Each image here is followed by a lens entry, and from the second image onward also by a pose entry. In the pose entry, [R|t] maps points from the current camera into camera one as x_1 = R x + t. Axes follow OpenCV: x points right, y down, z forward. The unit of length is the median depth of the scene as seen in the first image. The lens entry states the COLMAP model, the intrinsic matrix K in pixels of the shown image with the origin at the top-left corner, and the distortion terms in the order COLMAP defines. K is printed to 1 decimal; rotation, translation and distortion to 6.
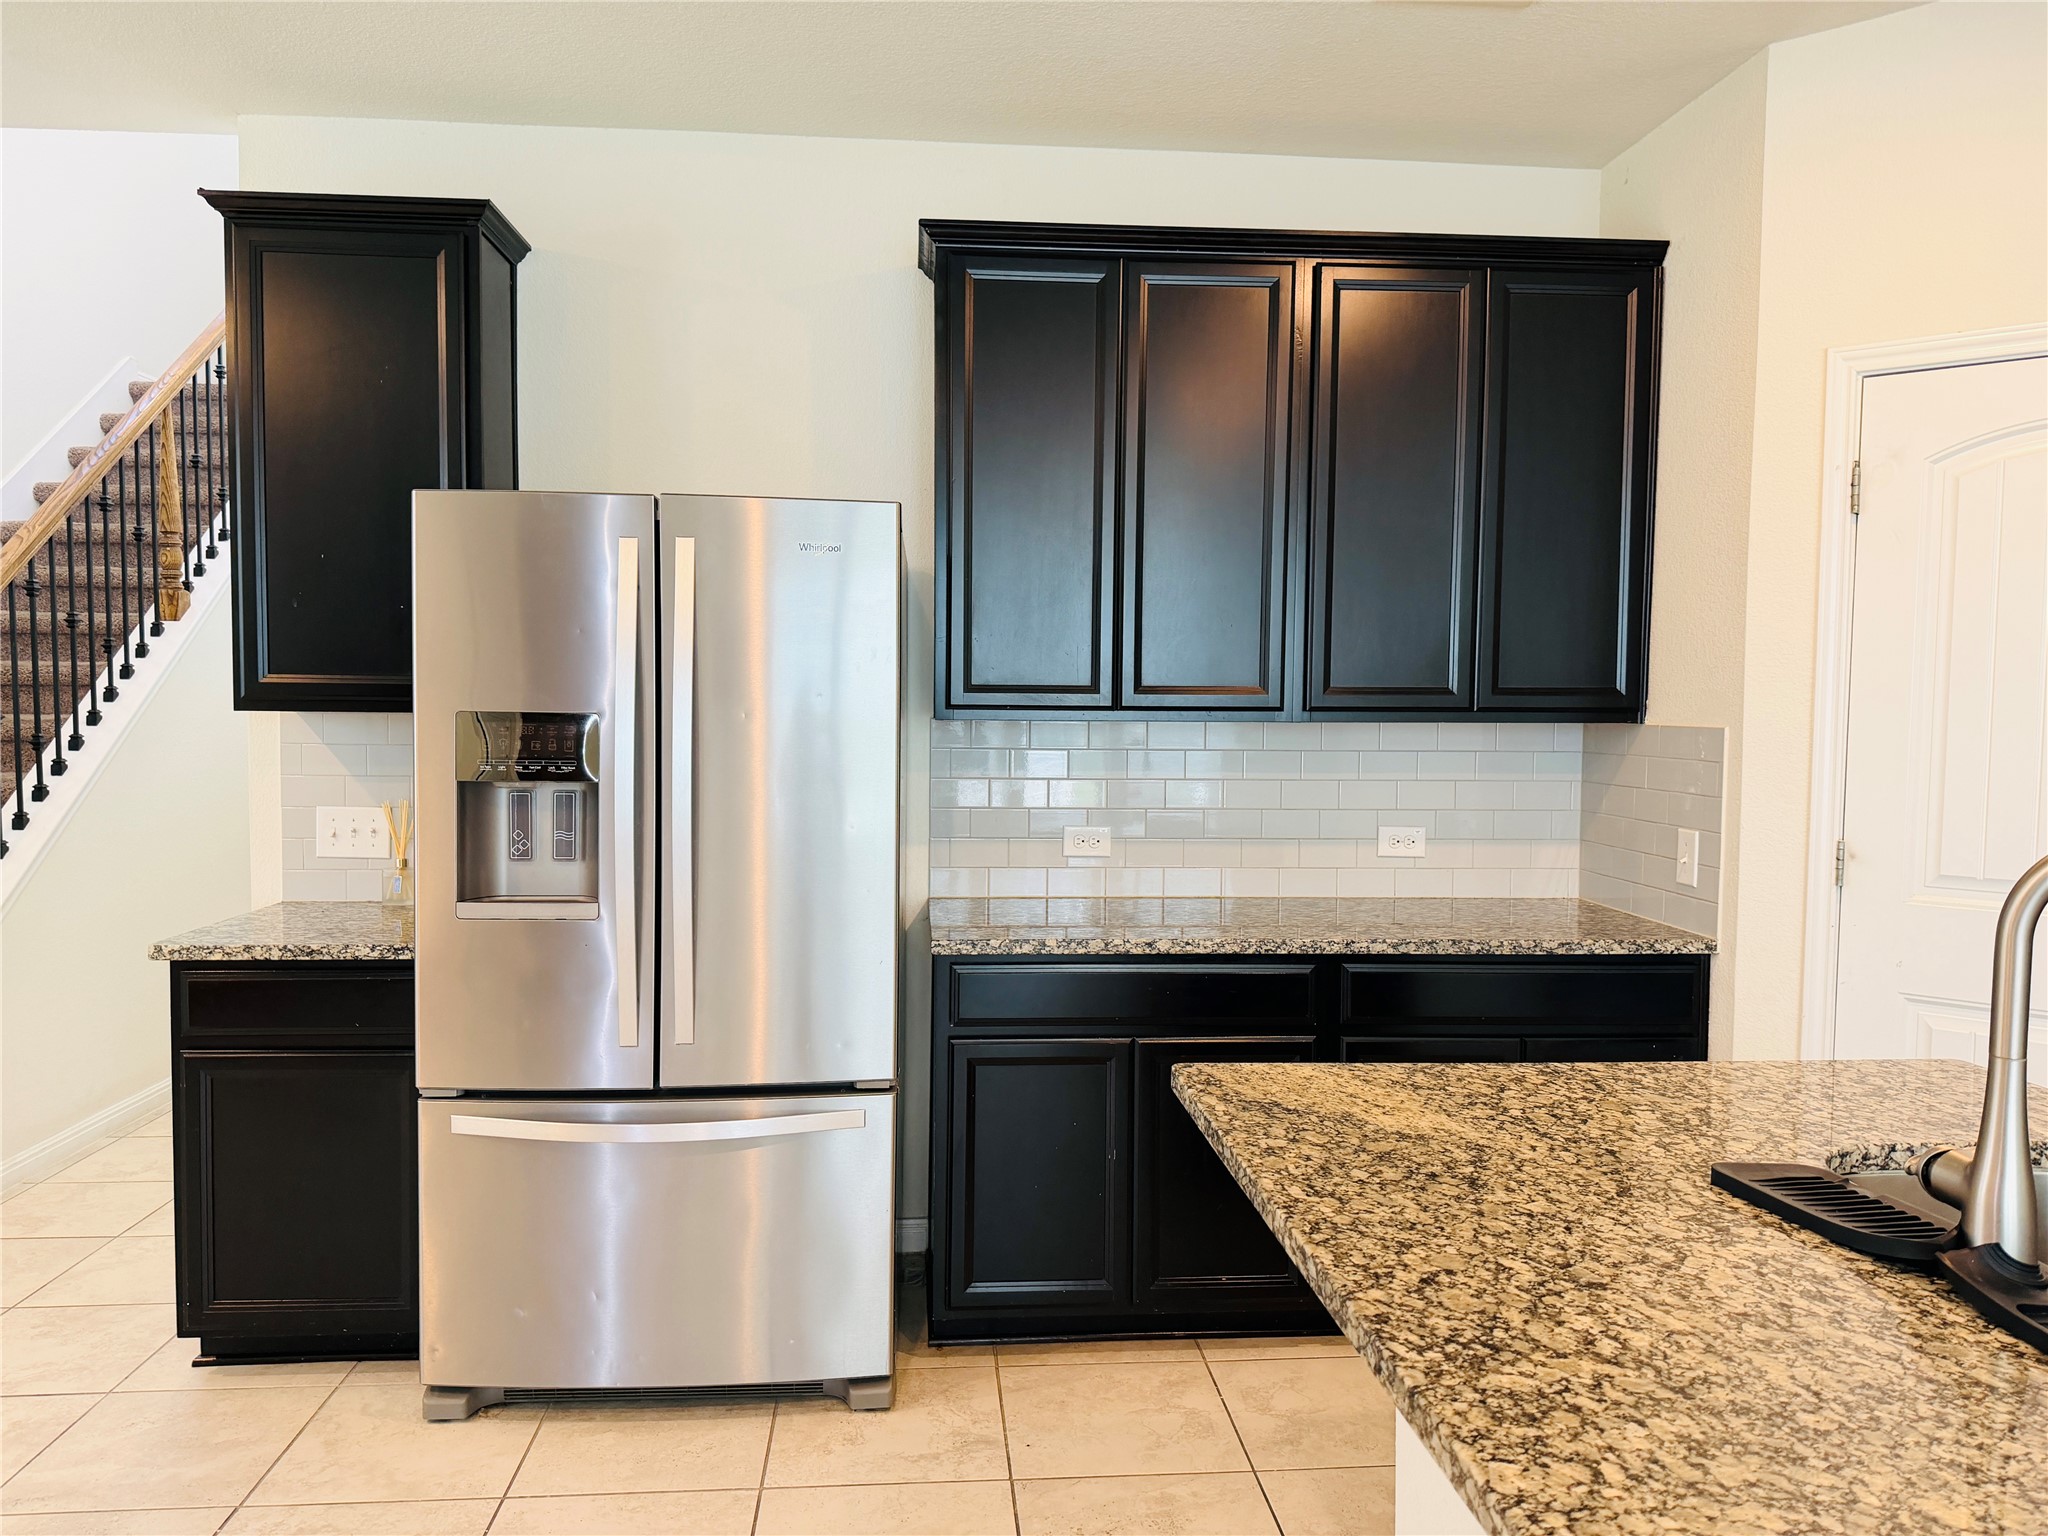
lens RADIAL K [[1462.7, 0, 1006.4], [0, 1462.7, 762.1], [0, 0, 1]] dist [0.115501, -0.143728]
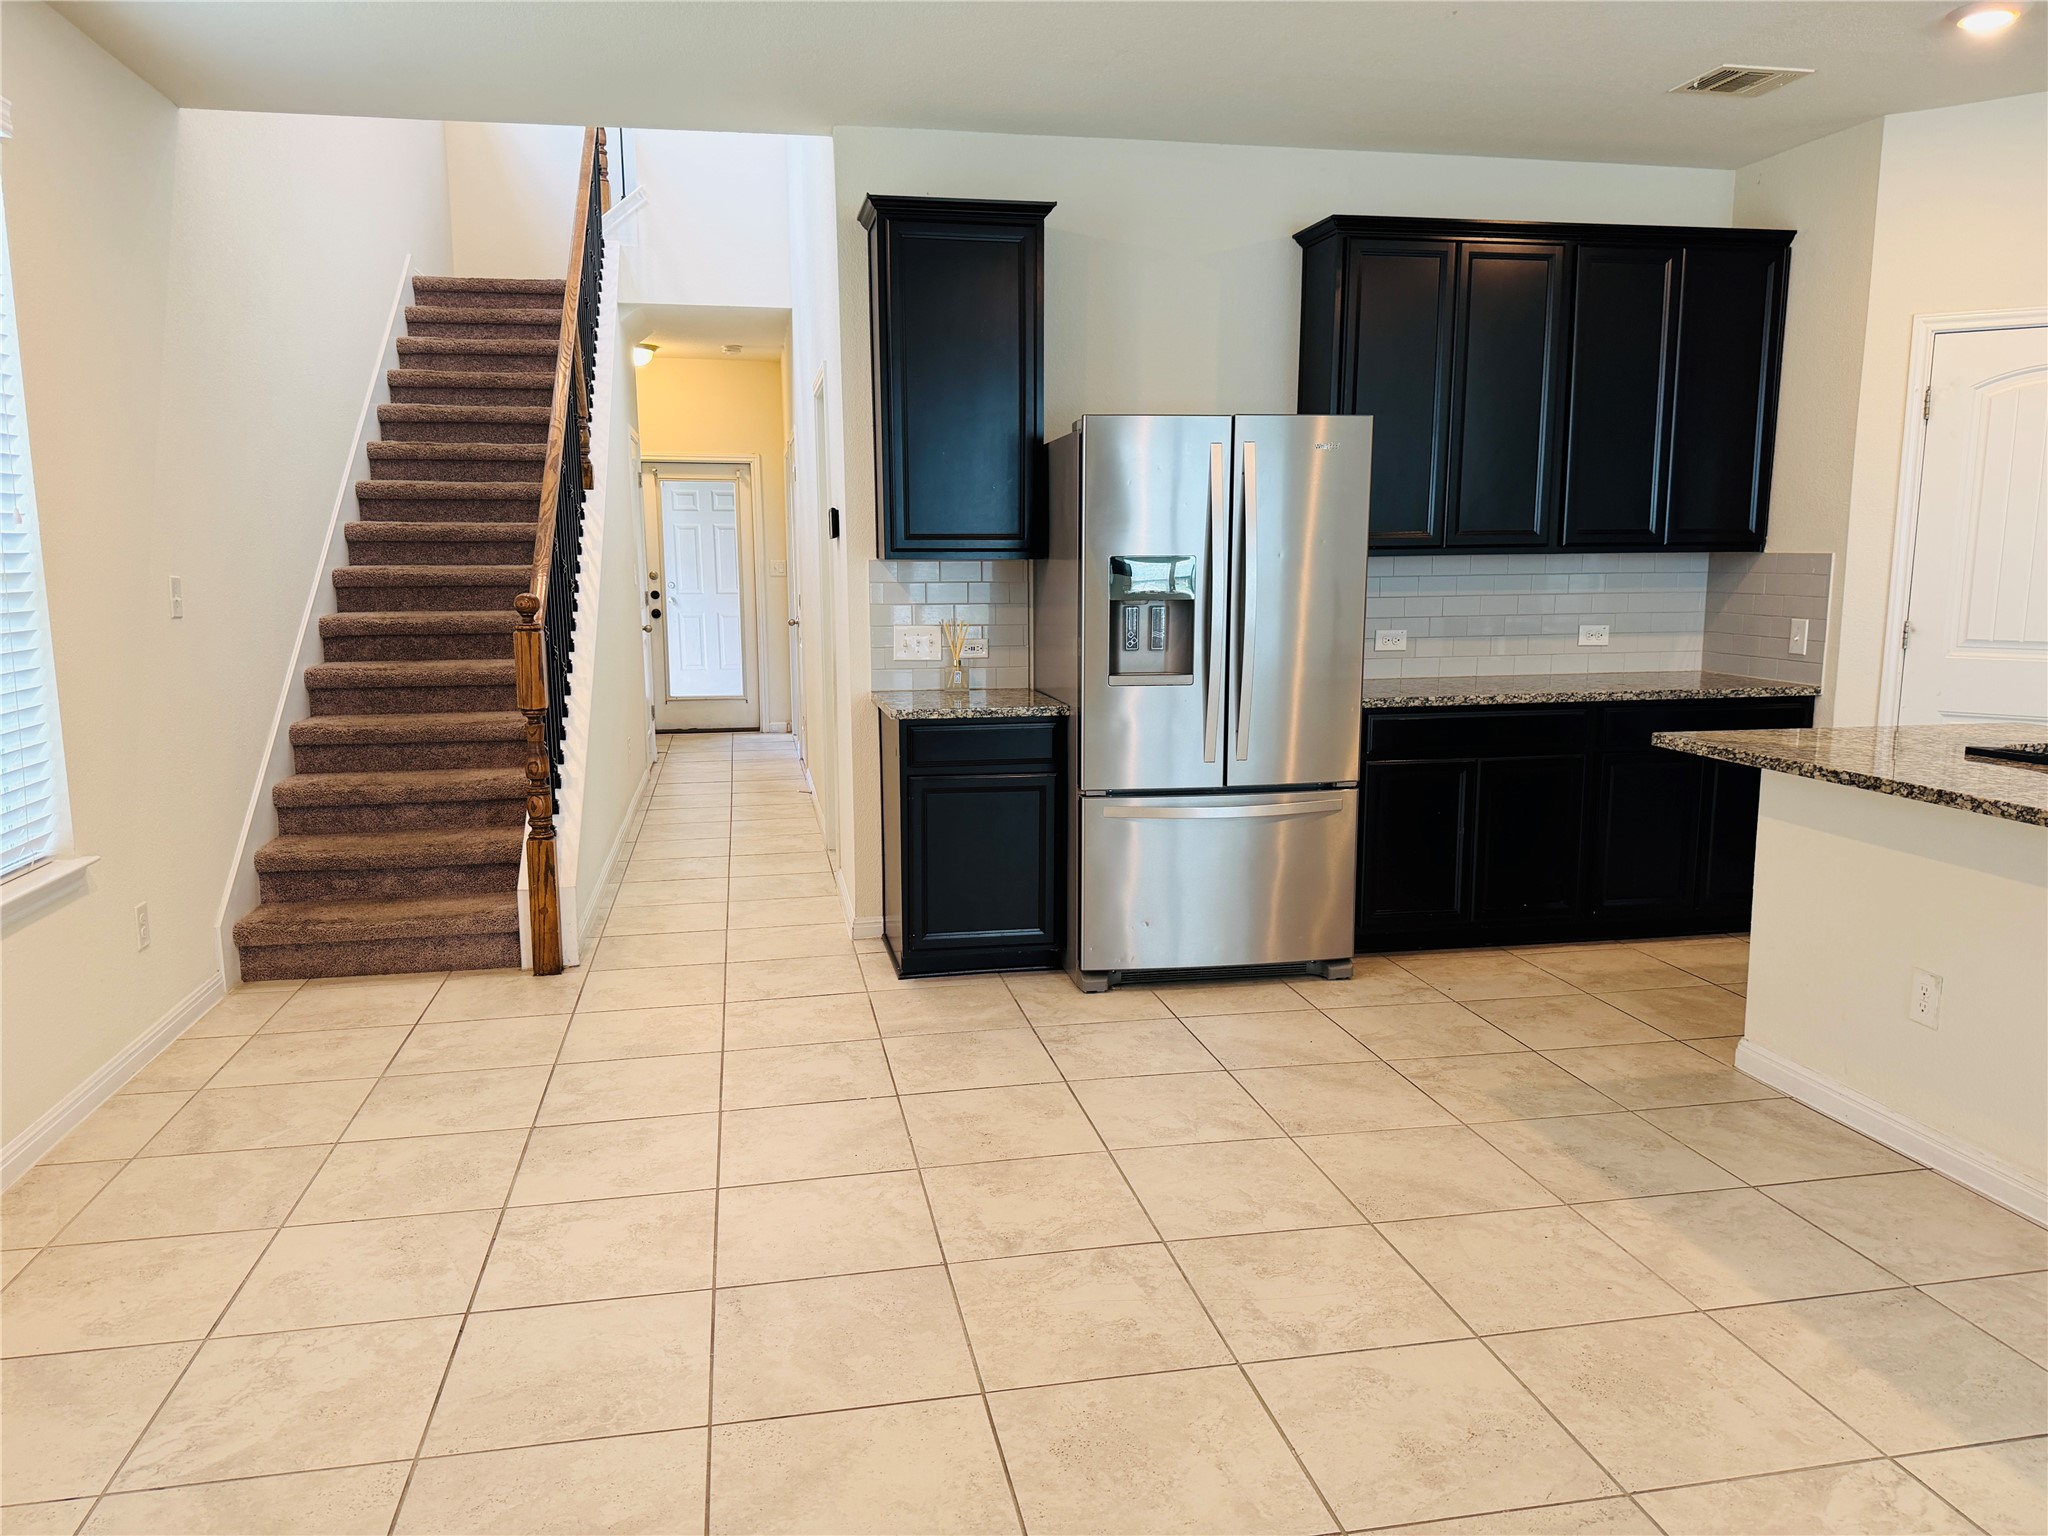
lens RADIAL K [[1462.7, 0, 1006.4], [0, 1462.7, 762.1], [0, 0, 1]] dist [0.115501, -0.143728]
pose [[0.993256, -0.028831, 0.112301, -0.603374], [0.017063, 0.994392, 0.104374, 0.017880], [-0.114681, -0.101754, 0.988177, -0.520403]]
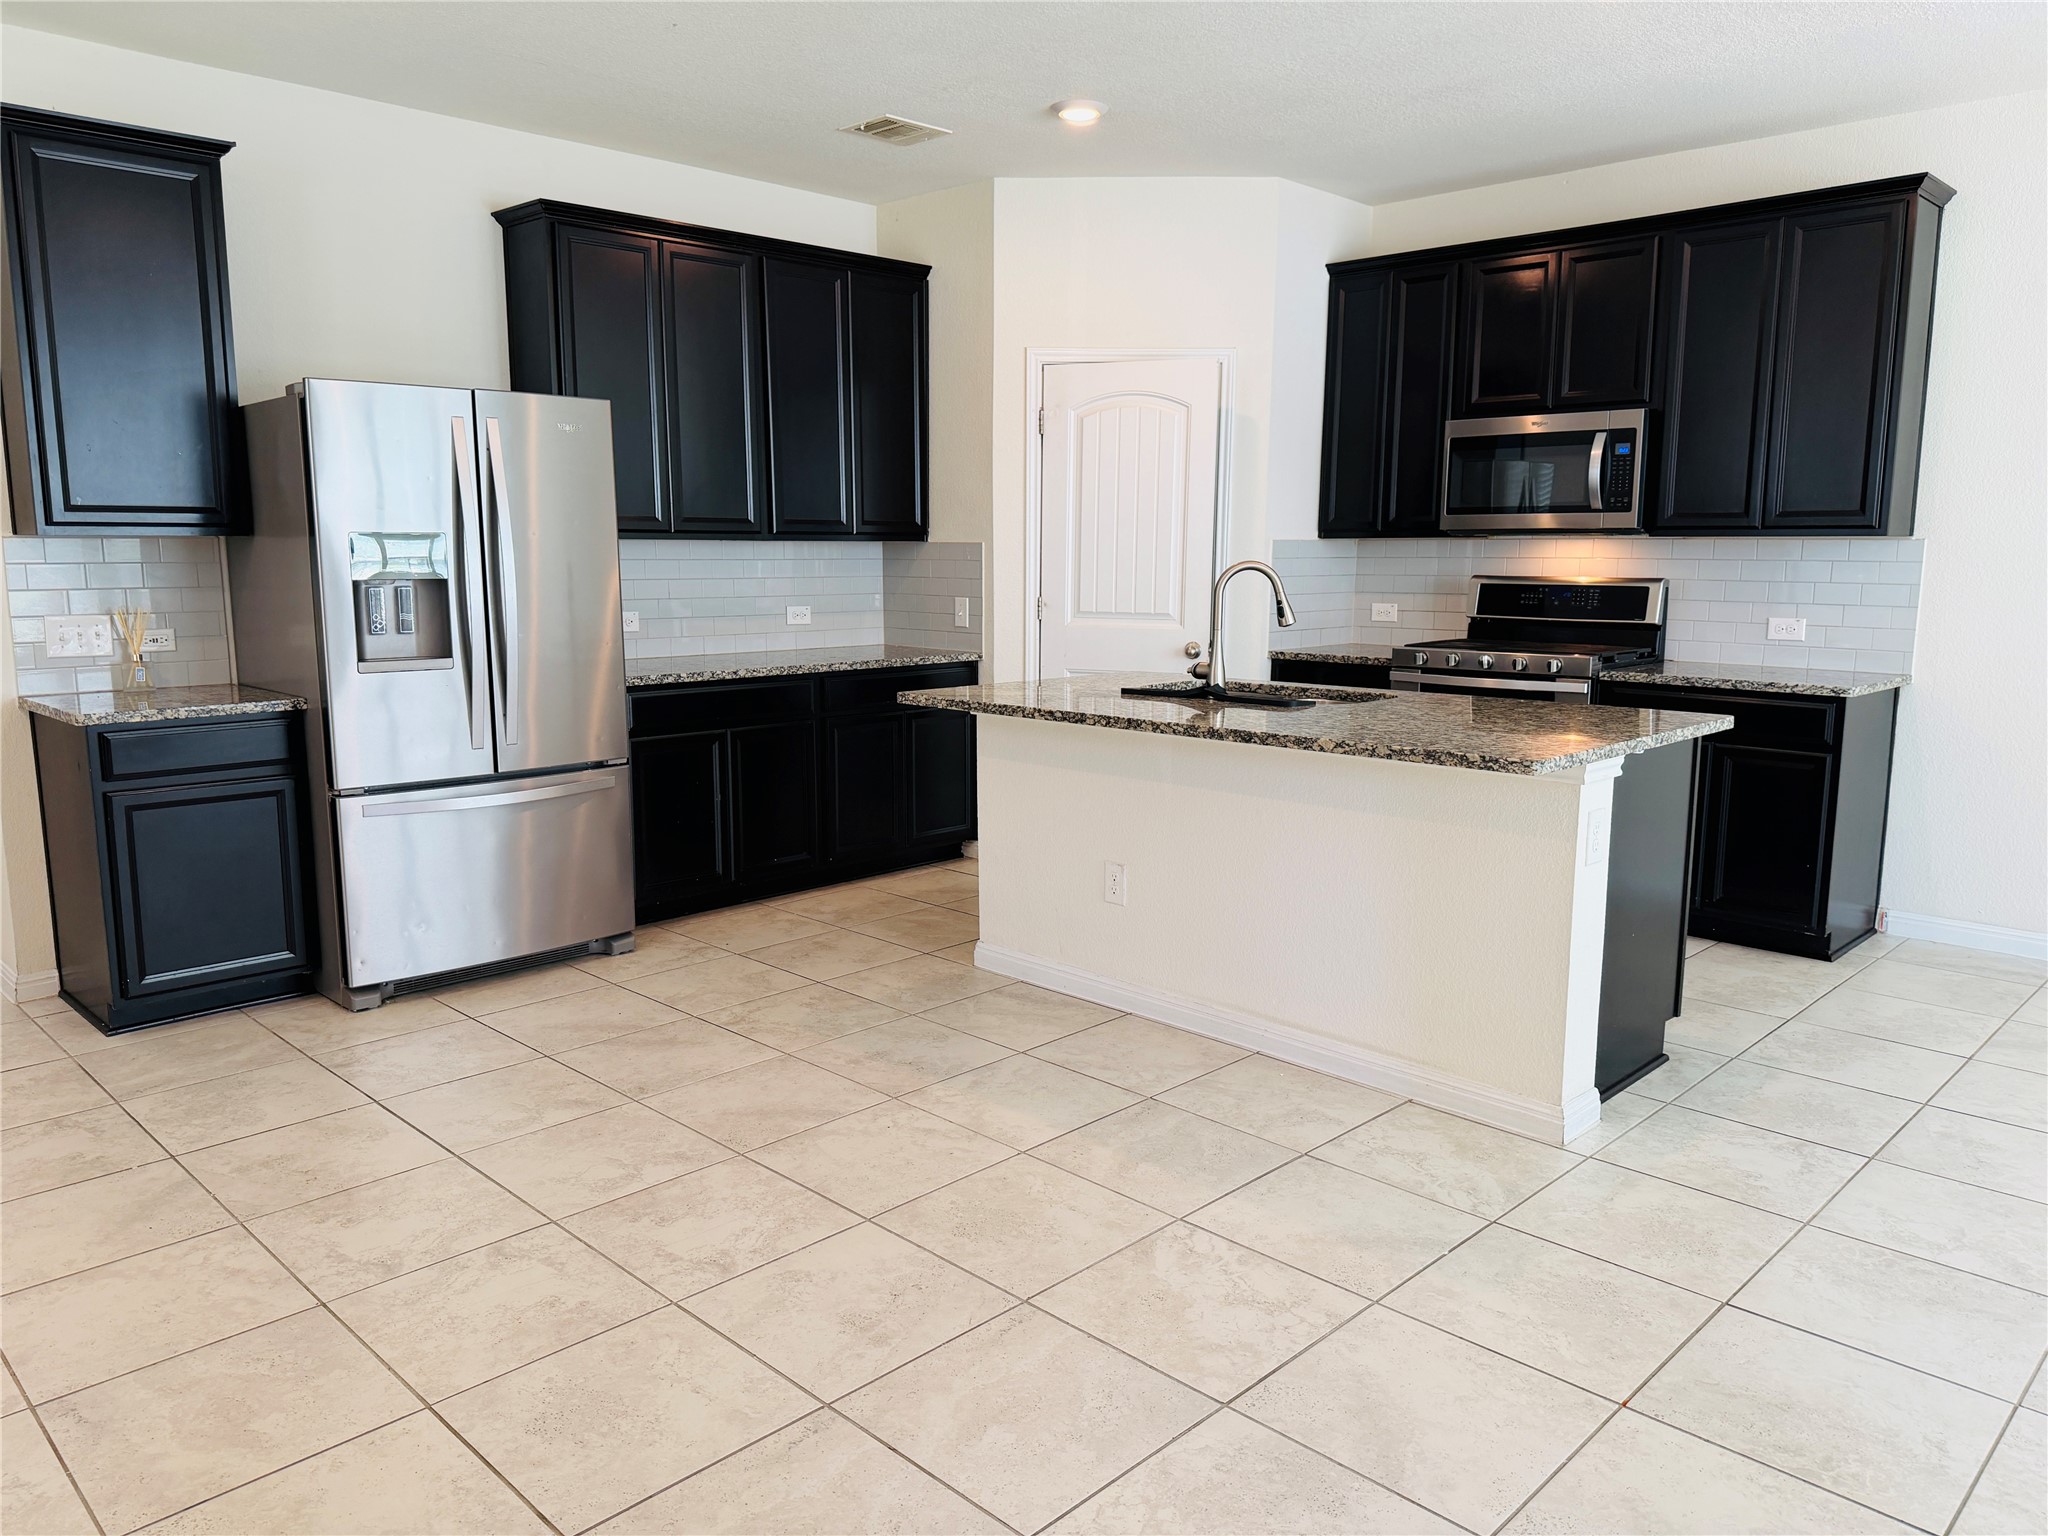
lens RADIAL K [[1462.7, 0, 1006.4], [0, 1462.7, 762.1], [0, 0, 1]] dist [0.115501, -0.143728]
pose [[0.761265, -0.105180, 0.639854, -0.764793], [0.036892, 0.992184, 0.119204, 0.036146], [-0.647390, -0.067140, 0.759195, -0.503116]]
